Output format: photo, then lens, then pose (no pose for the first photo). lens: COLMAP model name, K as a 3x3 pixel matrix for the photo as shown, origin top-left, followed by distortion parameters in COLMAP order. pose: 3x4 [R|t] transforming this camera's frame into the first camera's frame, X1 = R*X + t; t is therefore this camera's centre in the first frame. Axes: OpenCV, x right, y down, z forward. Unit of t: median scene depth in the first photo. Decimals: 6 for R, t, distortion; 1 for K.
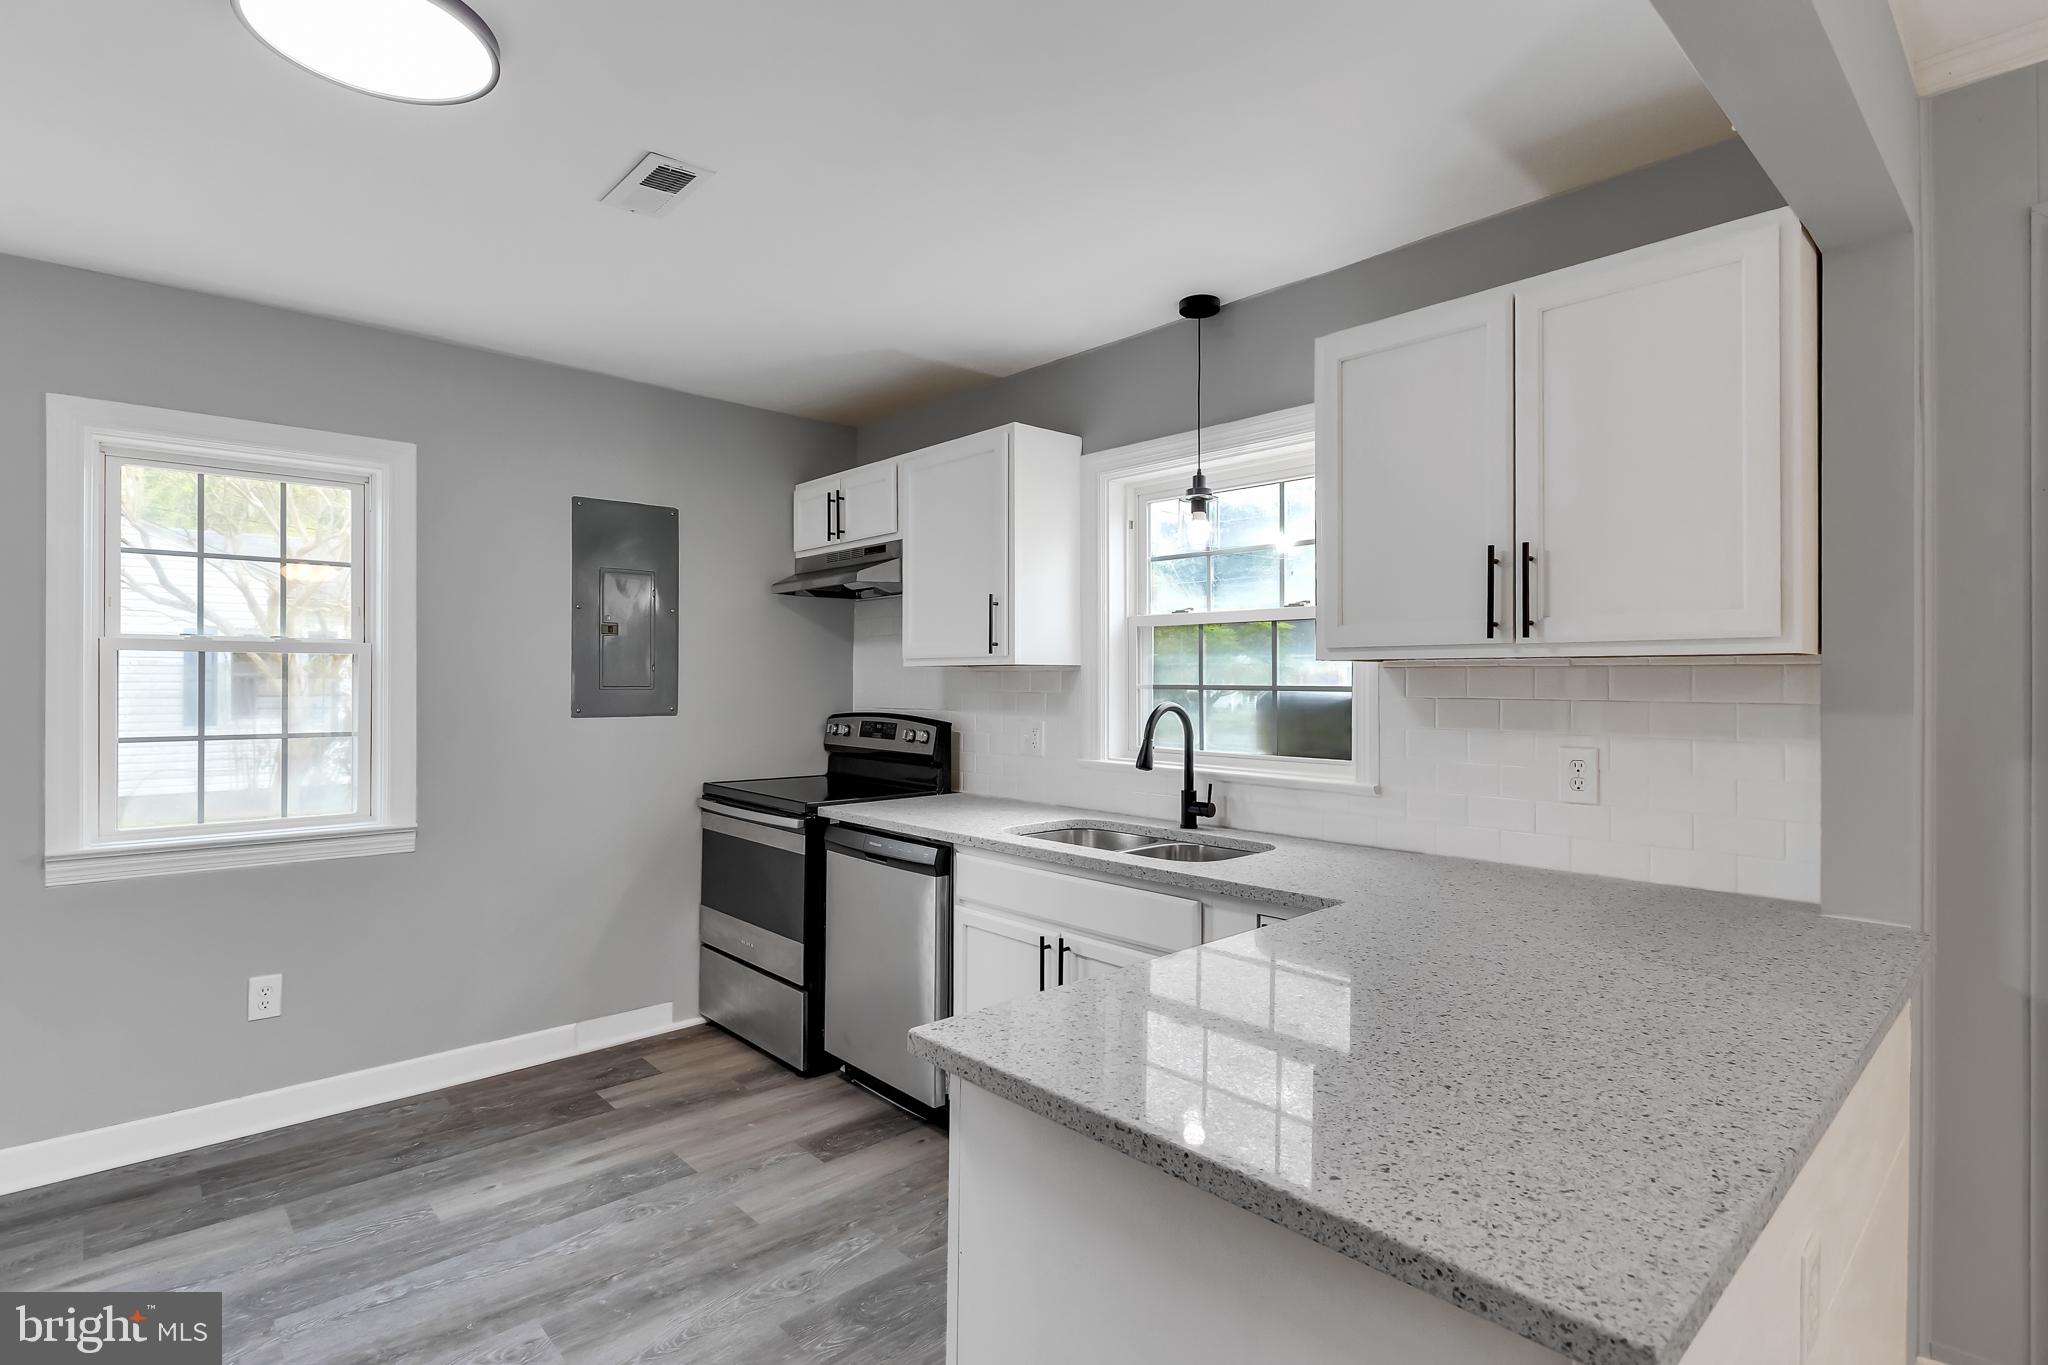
lens RADIAL K [[1001.4, 0, 1014.2], [0, 1001.4, 677.9], [0, 0, 1]] dist [-0.001244, -0.002248]
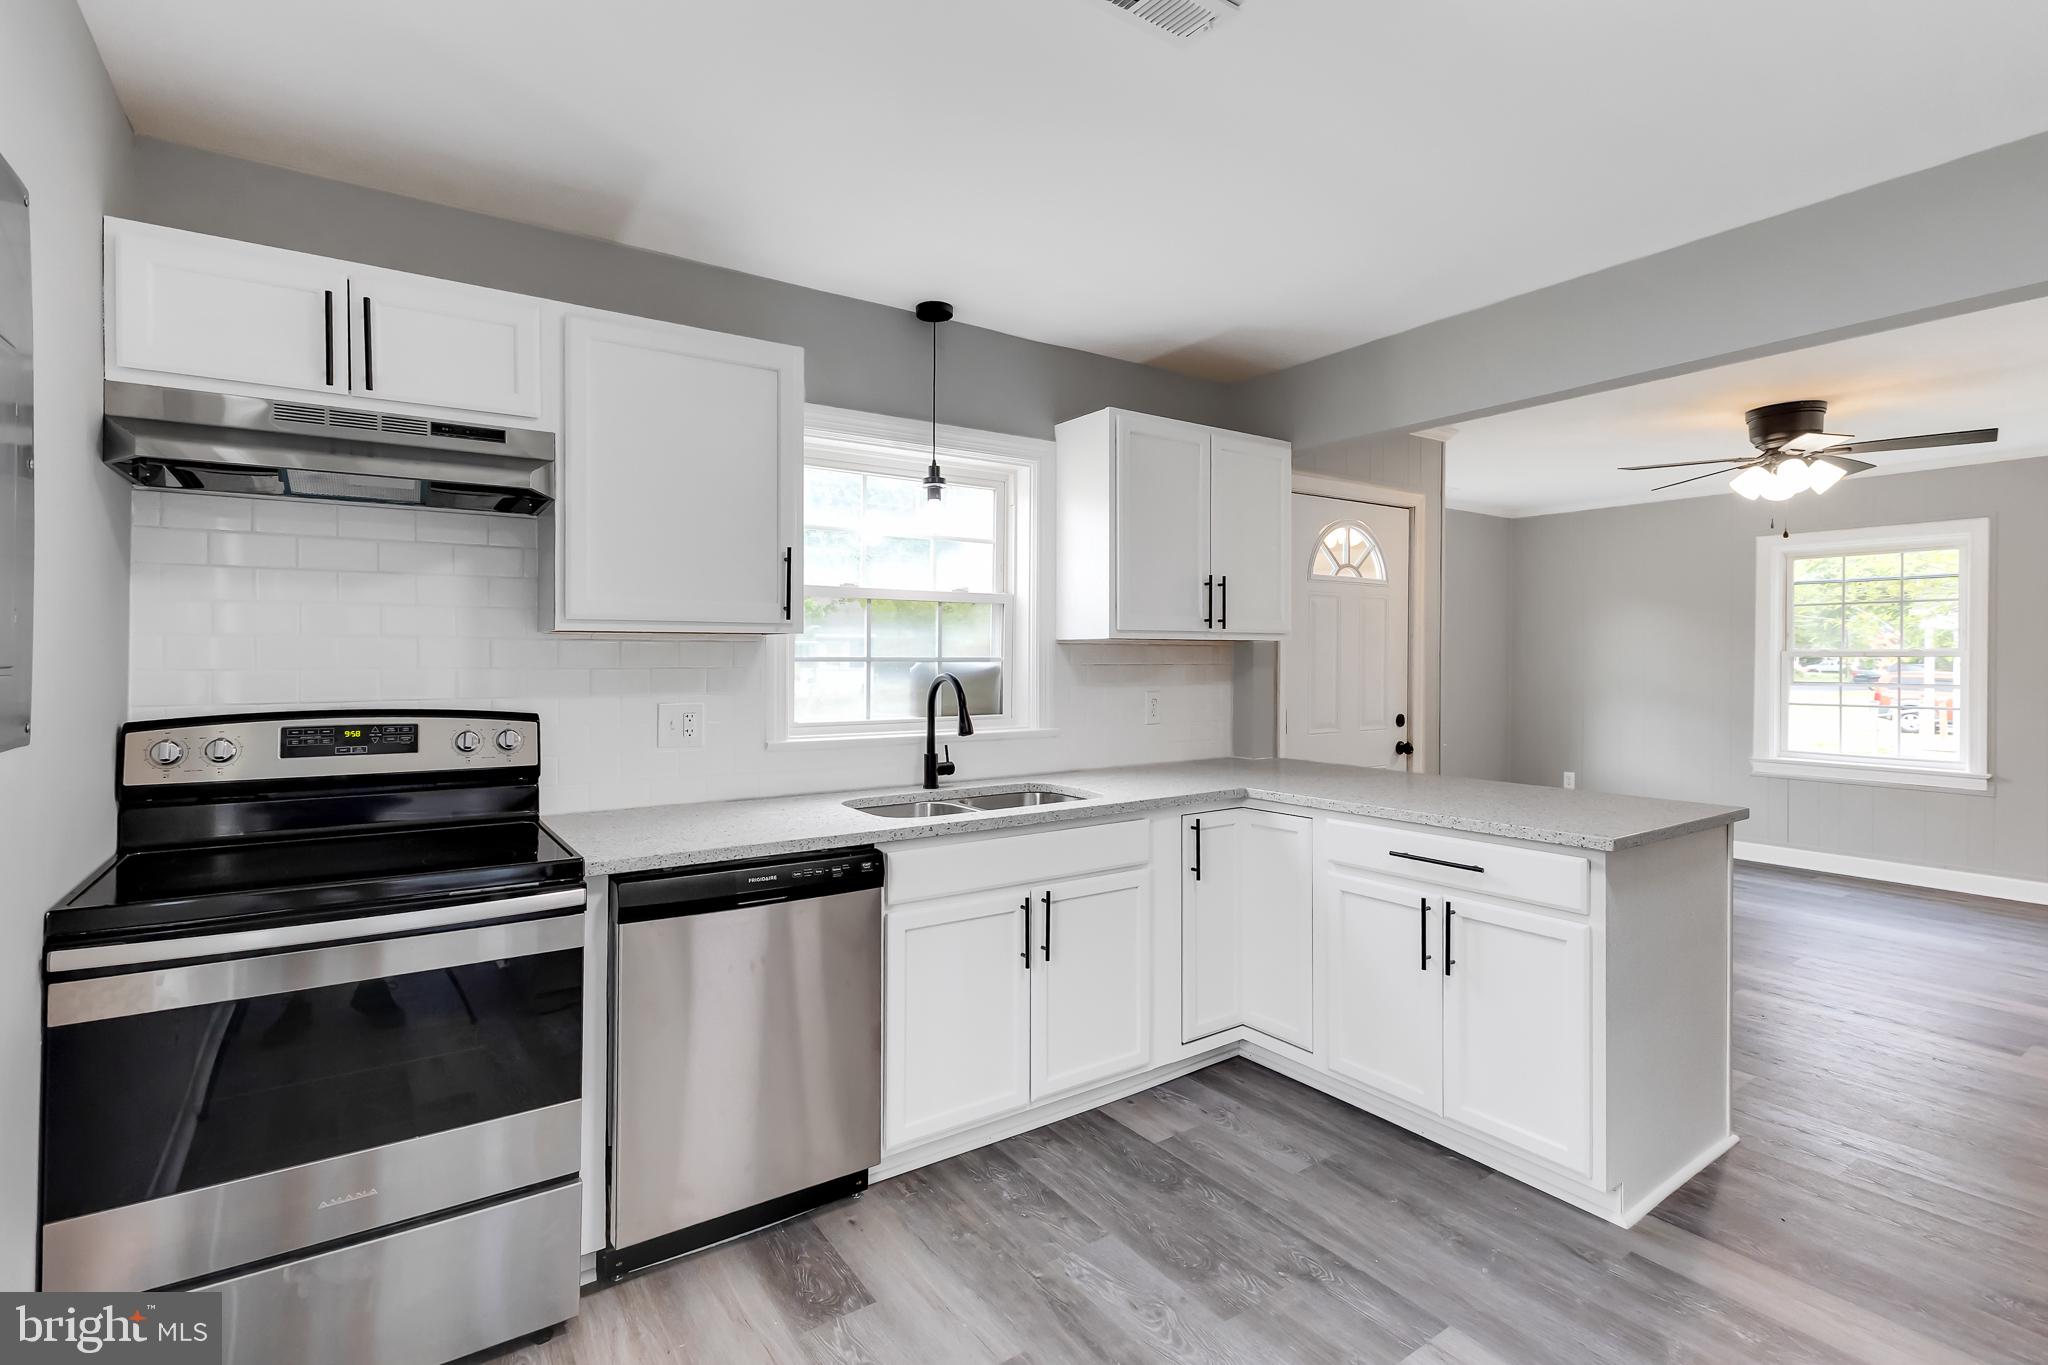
lens RADIAL K [[958.2, 0, 995.3], [0, 958.2, 664.4], [0, 0, 1]] dist [0.003005, -0.000303]
pose [[0.143638, -0.009121, 0.989588, -0.792446], [-0.001718, 0.999954, 0.009466, 0.004985], [-0.989629, -0.003060, 0.143615, 0.734109]]
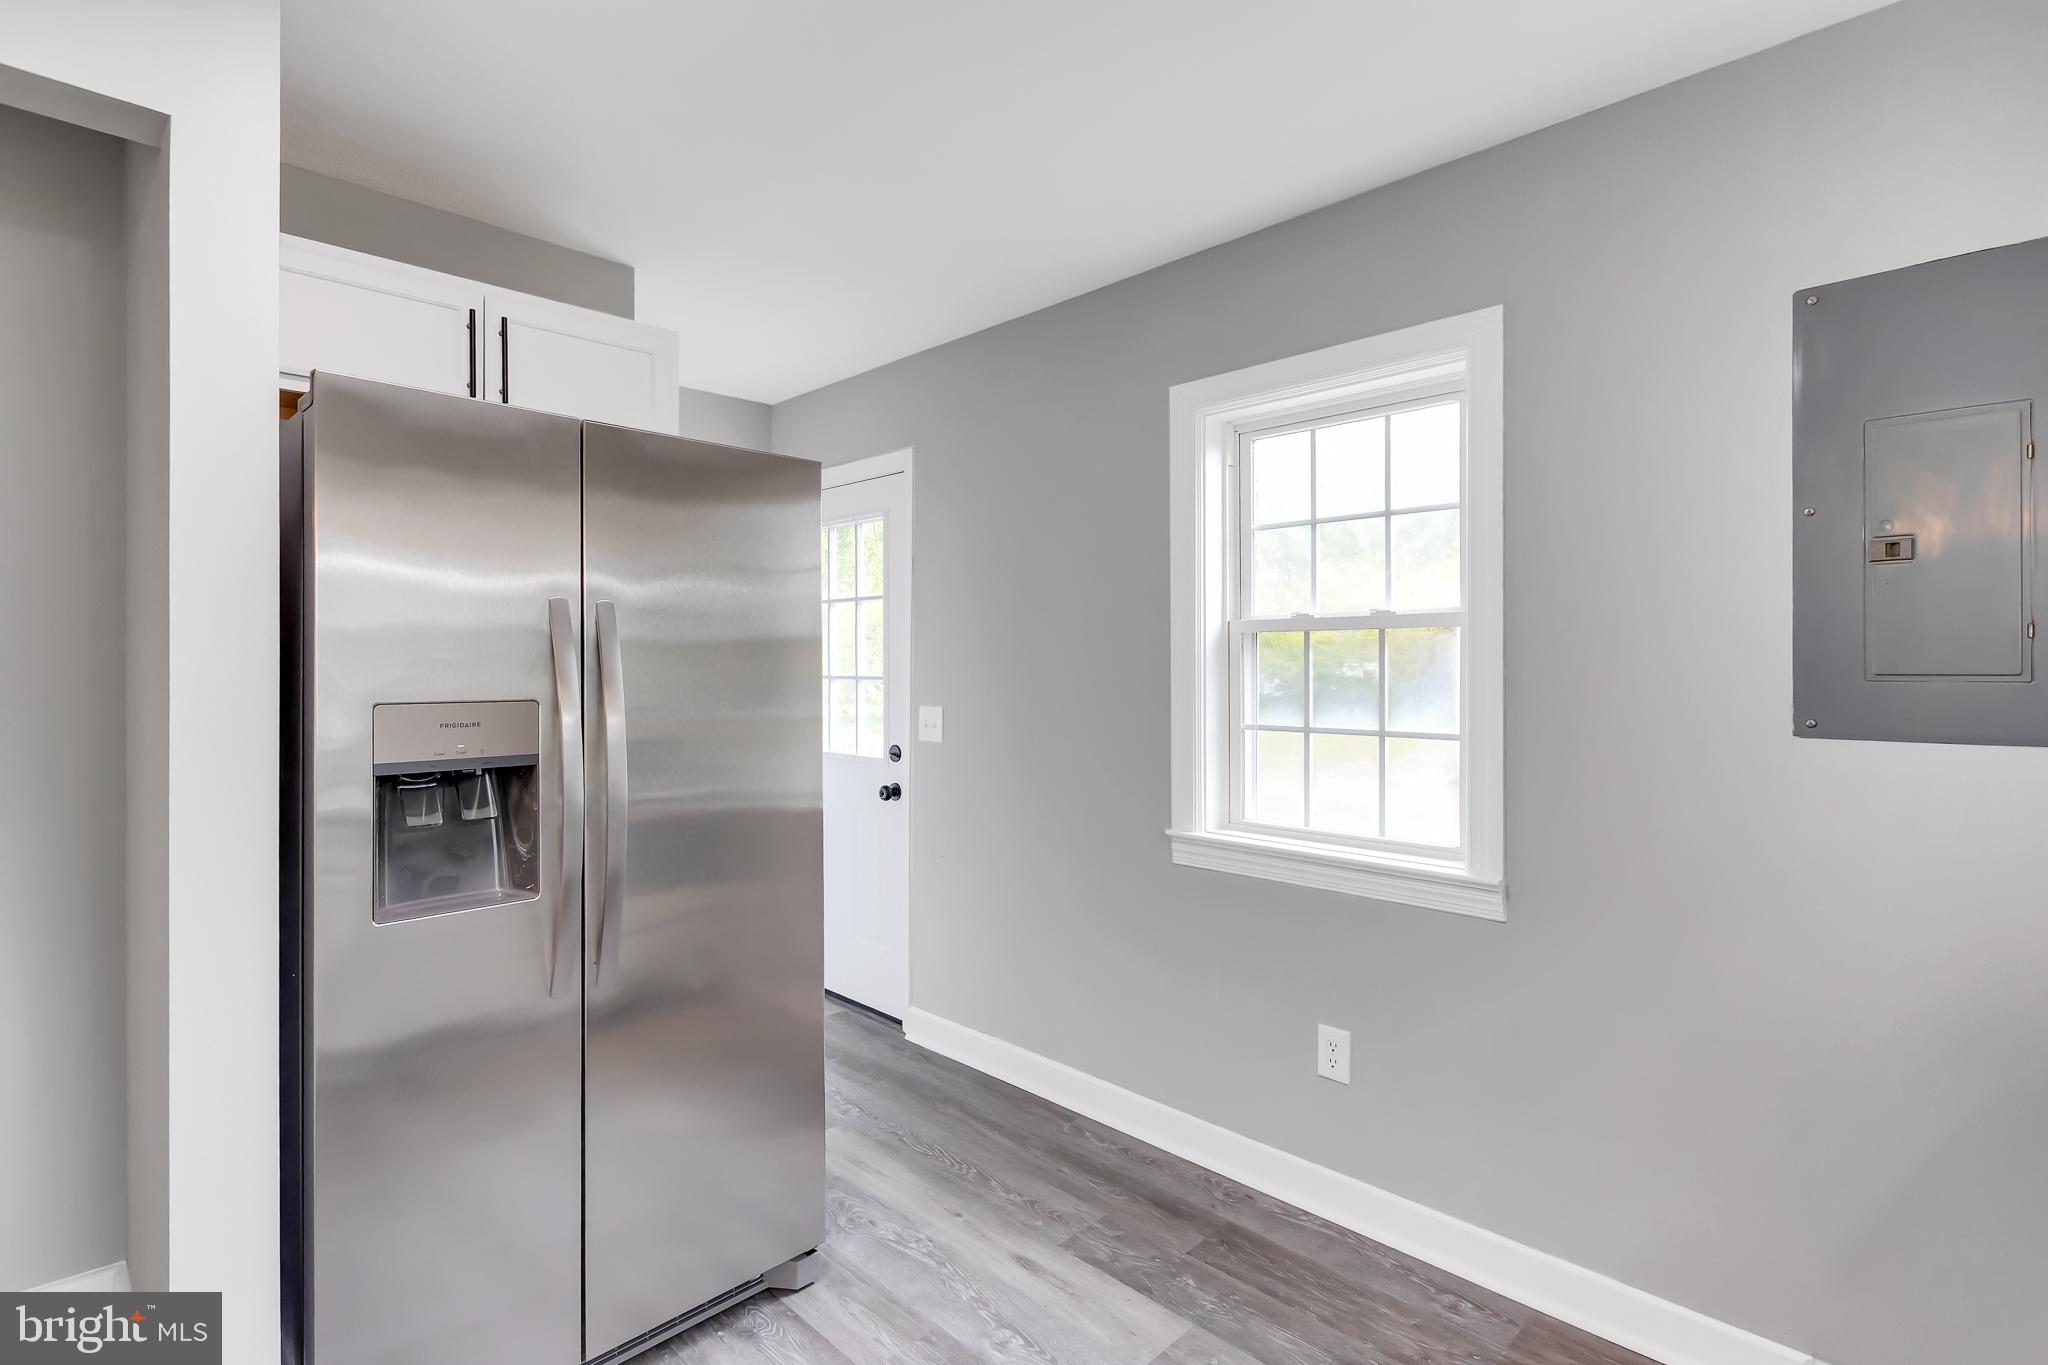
lens RADIAL K [[958.2, 0, 1037.1], [0, 958.2, 671.2], [0, 0, 1]] dist [0.003005, -0.000303]
pose [[0.054583, -0.003658, -0.998503, 0.016061], [-0.002942, 0.999988, -0.003824, 0.011517], [0.998505, 0.003146, 0.054571, 0.679297]]
